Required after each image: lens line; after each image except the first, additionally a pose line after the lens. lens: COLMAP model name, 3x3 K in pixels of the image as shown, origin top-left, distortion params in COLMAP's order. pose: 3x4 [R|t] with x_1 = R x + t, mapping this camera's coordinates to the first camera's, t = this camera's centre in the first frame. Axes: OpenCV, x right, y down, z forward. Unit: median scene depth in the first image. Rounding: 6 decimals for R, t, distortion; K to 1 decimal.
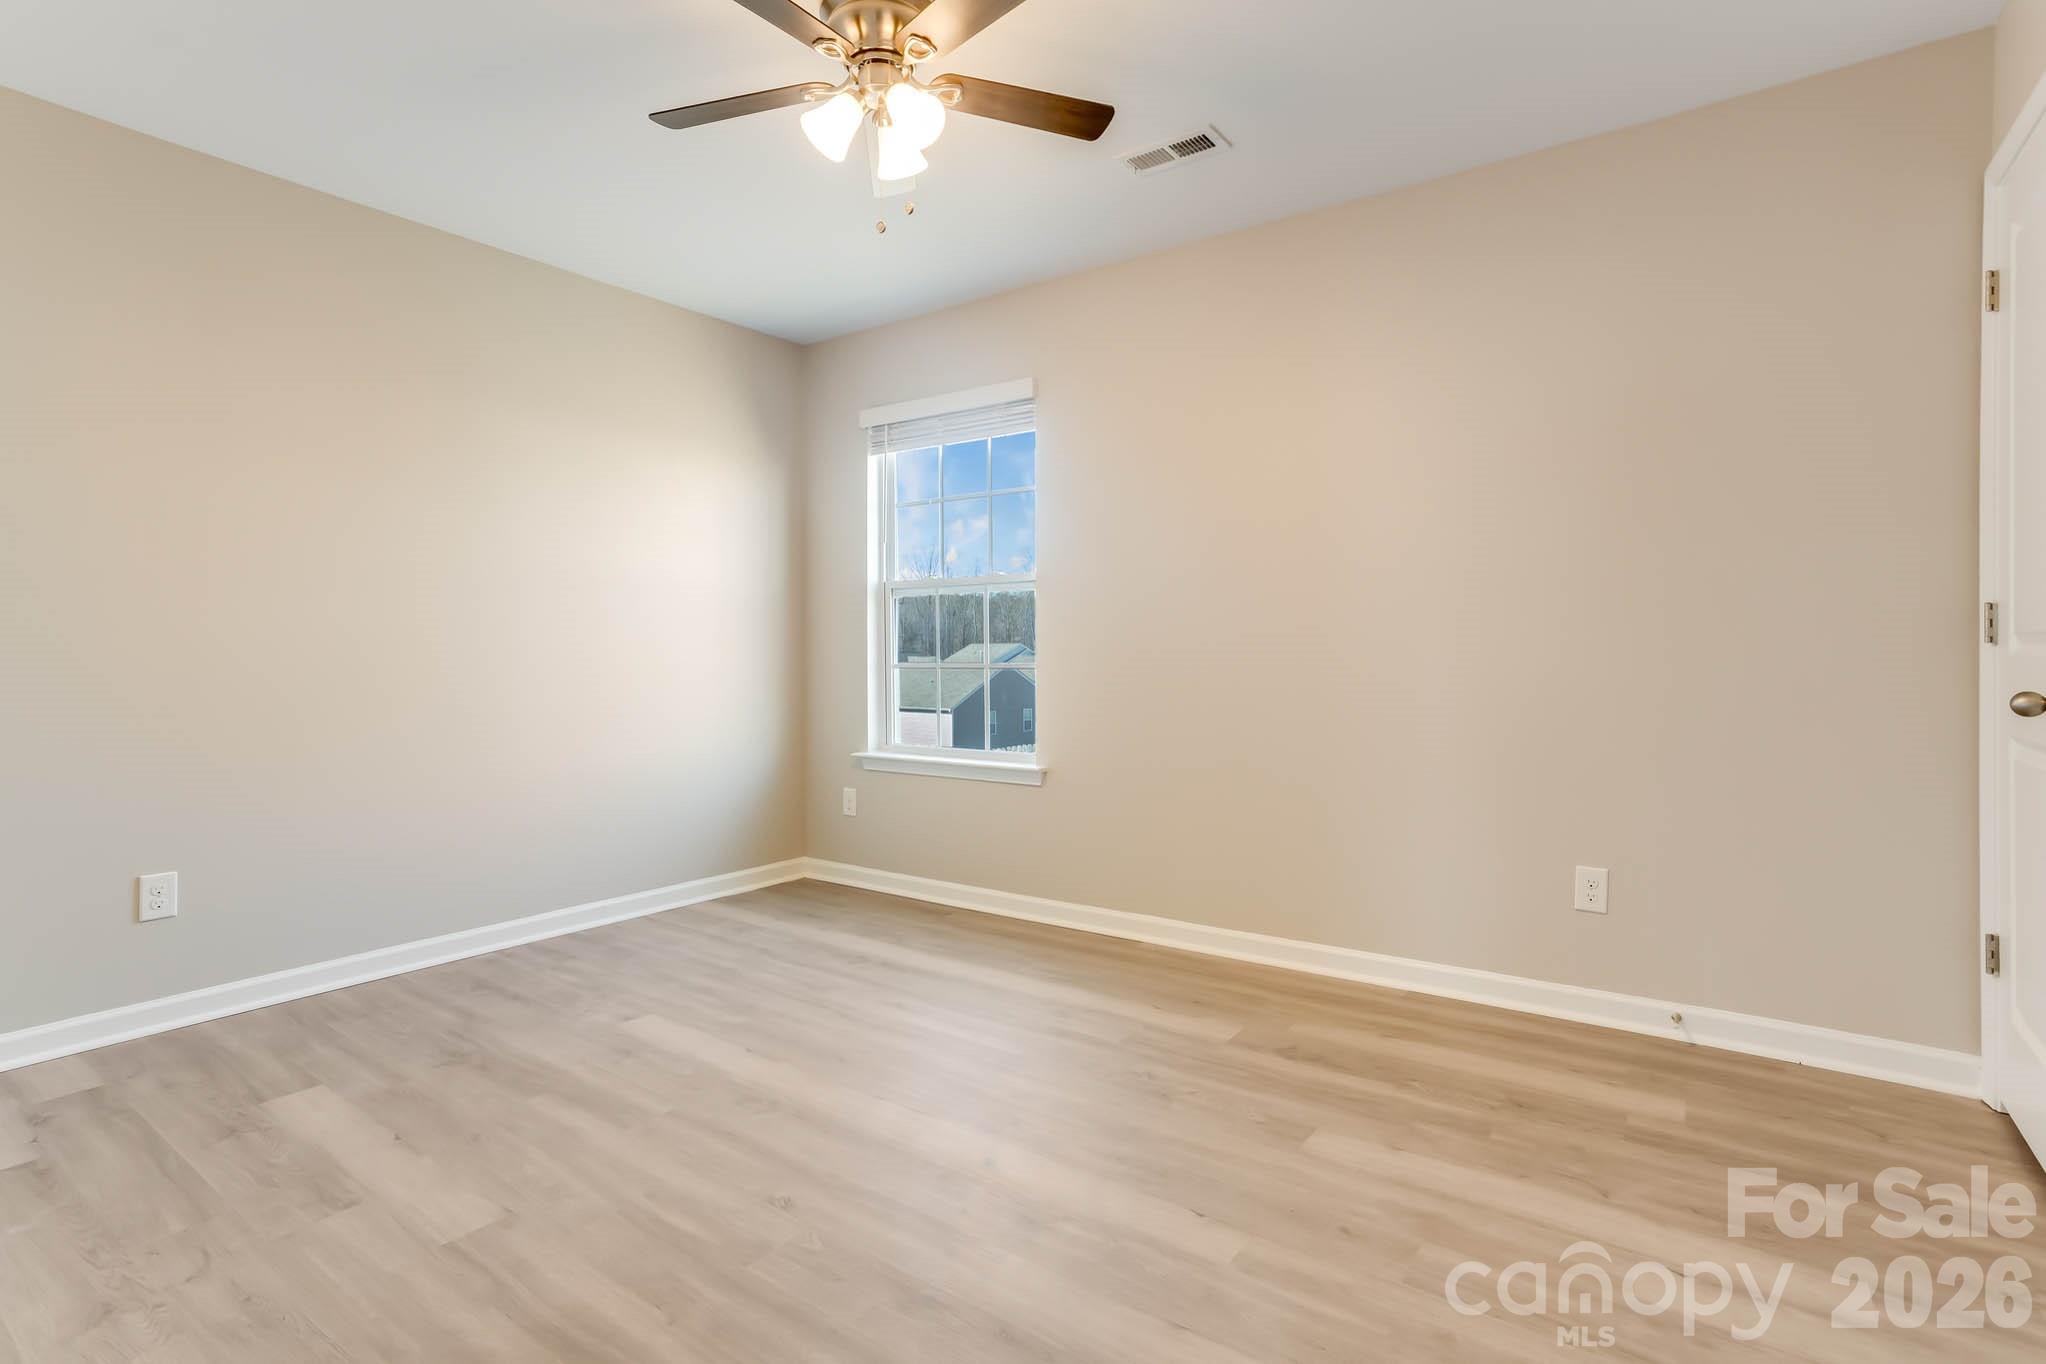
lens RADIAL K [[1007.1, 0, 1020.1], [0, 1007.1, 662.1], [0, 0, 1]] dist [-0.005124, 0.002208]
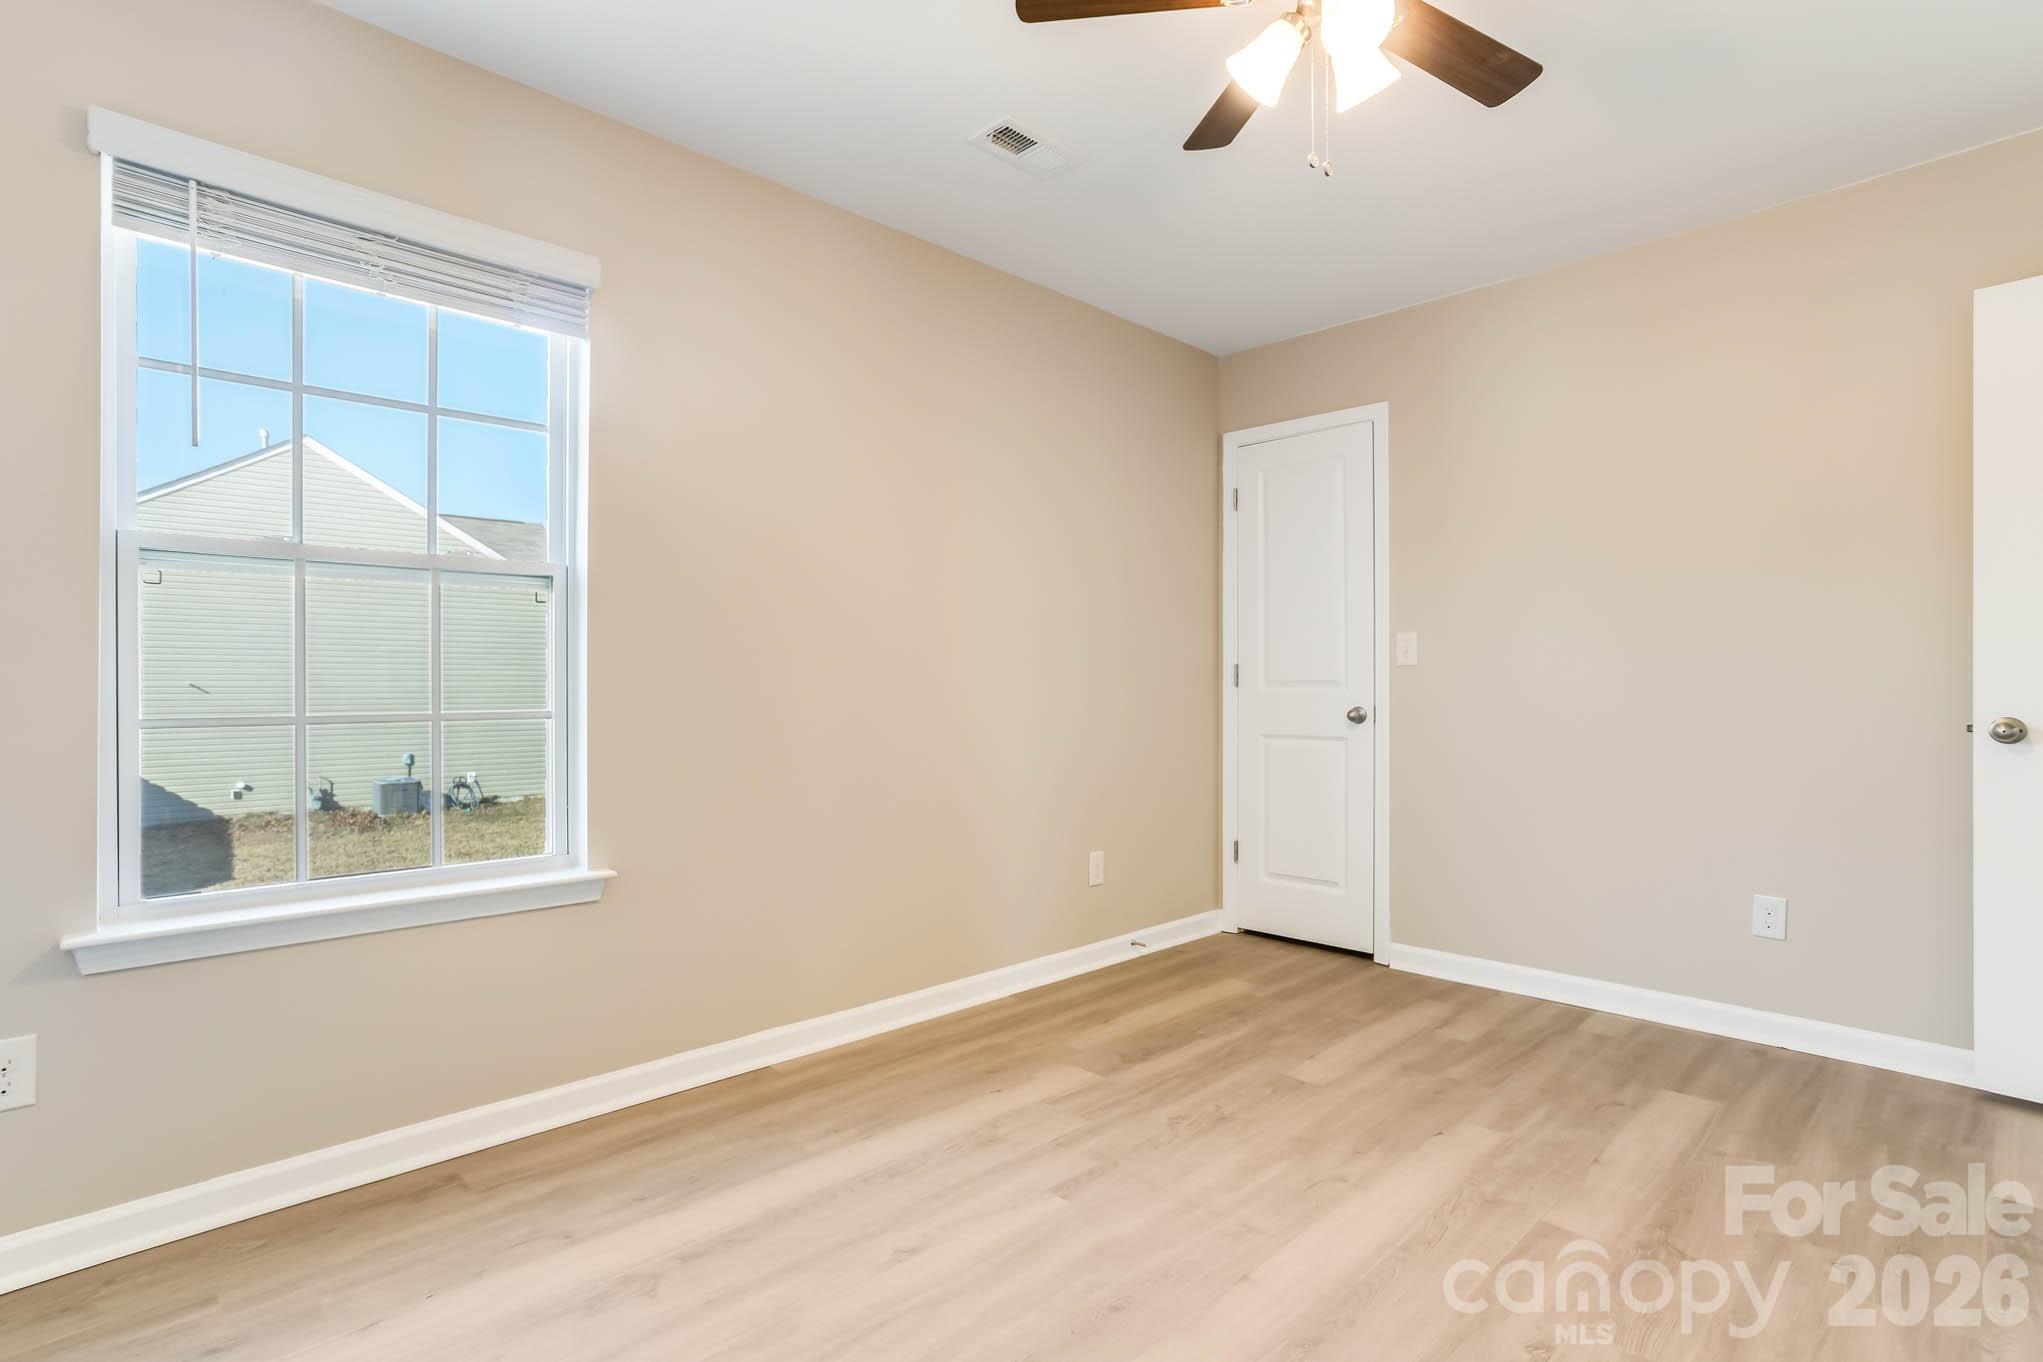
lens RADIAL K [[1005.6, 0, 1022.9], [0, 1005.6, 677.2], [0, 0, 1]] dist [-0.005124, 0.002208]
pose [[0.168325, 0.016896, 0.985587, -0.843787], [0.011817, 0.999747, -0.019157, -0.005088], [-0.985661, 0.014871, 0.168083, 0.939074]]
